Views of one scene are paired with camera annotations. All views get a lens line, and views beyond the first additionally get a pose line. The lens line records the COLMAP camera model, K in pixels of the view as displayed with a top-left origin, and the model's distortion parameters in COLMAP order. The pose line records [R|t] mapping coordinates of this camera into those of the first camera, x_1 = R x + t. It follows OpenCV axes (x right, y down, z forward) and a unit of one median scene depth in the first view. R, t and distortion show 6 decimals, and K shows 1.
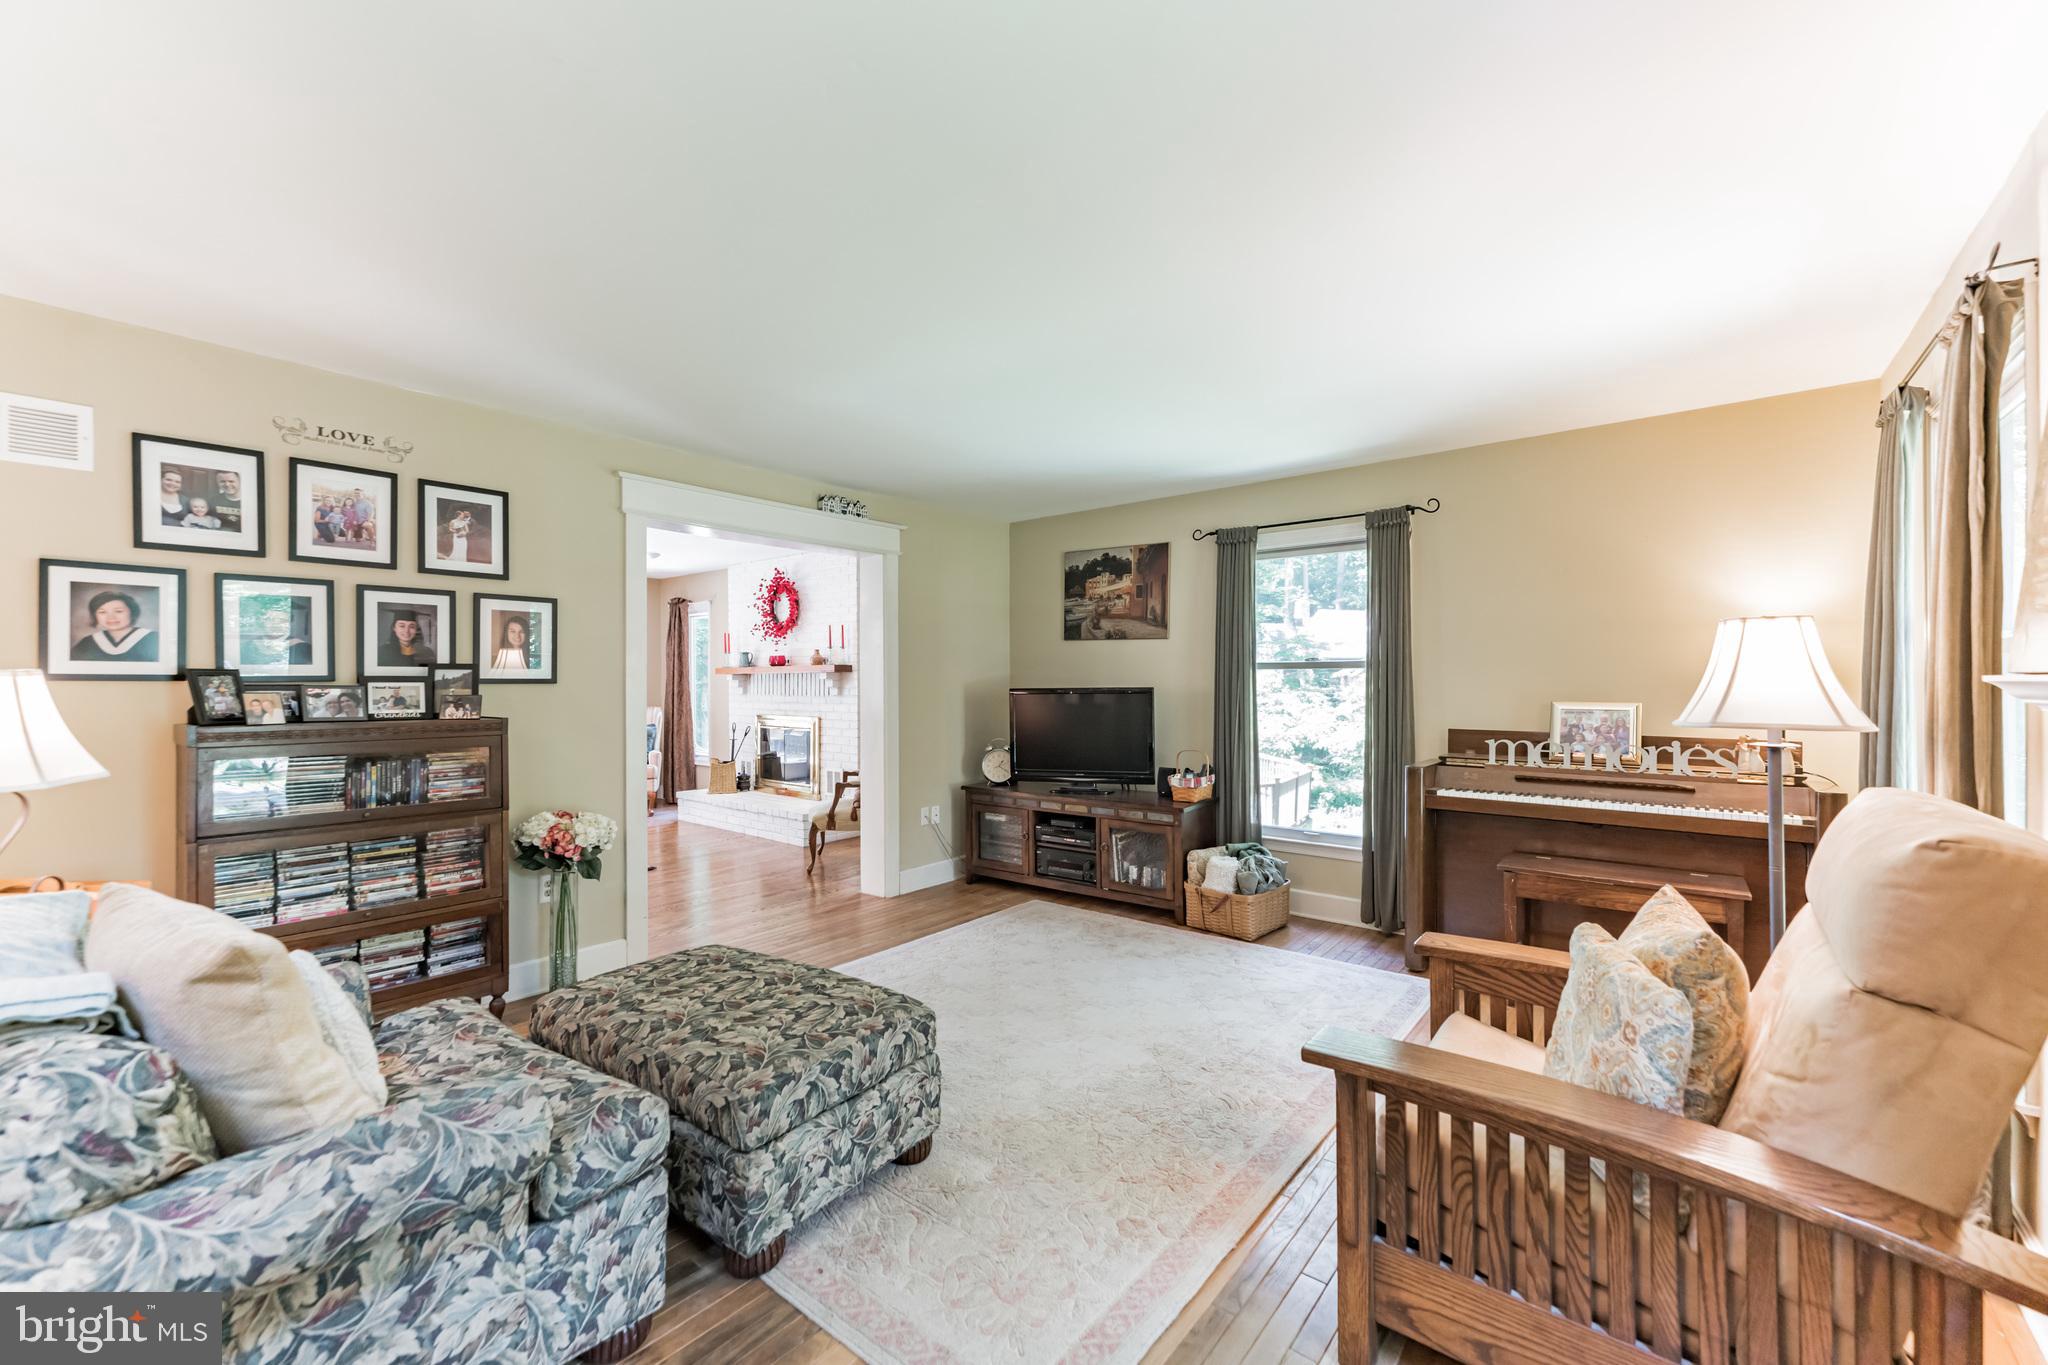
lens RADIAL K [[834.4, 0, 1008.3], [0, 834.4, 675.0], [0, 0, 1]] dist [0.003003, 0.000146]
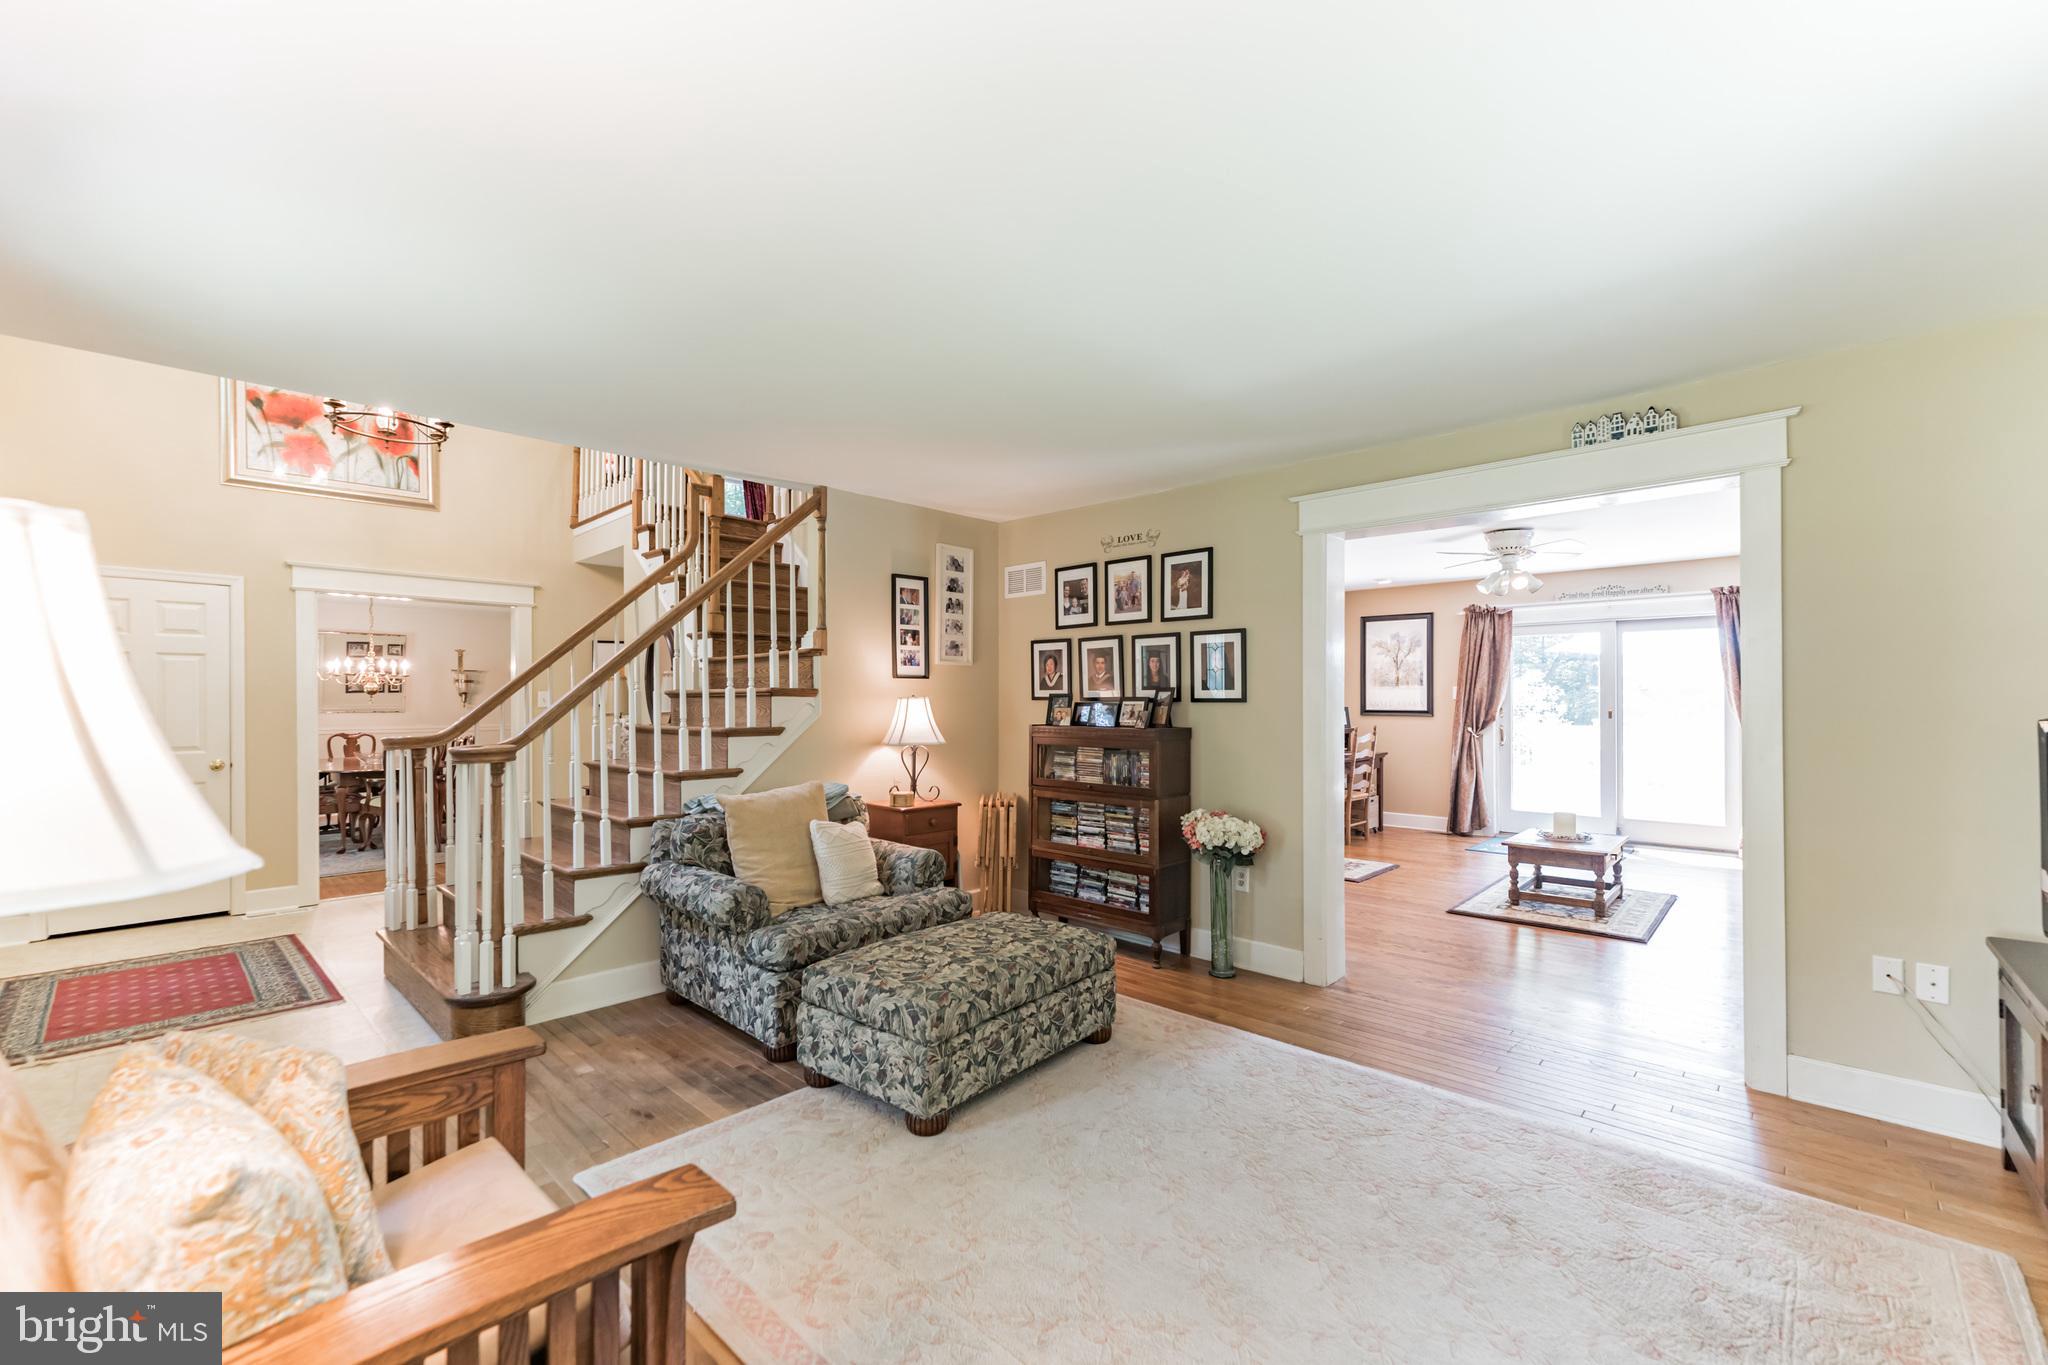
lens RADIAL K [[834.4, 0, 1010.5], [0, 834.4, 703.6], [0, 0, 1]] dist [0.003003, 0.000146]
pose [[-0.070810, 0.004616, -0.997479, 0.756070], [0.008412, 0.999957, 0.004030, 0.005328], [0.997454, -0.008105, -0.070846, 0.924401]]
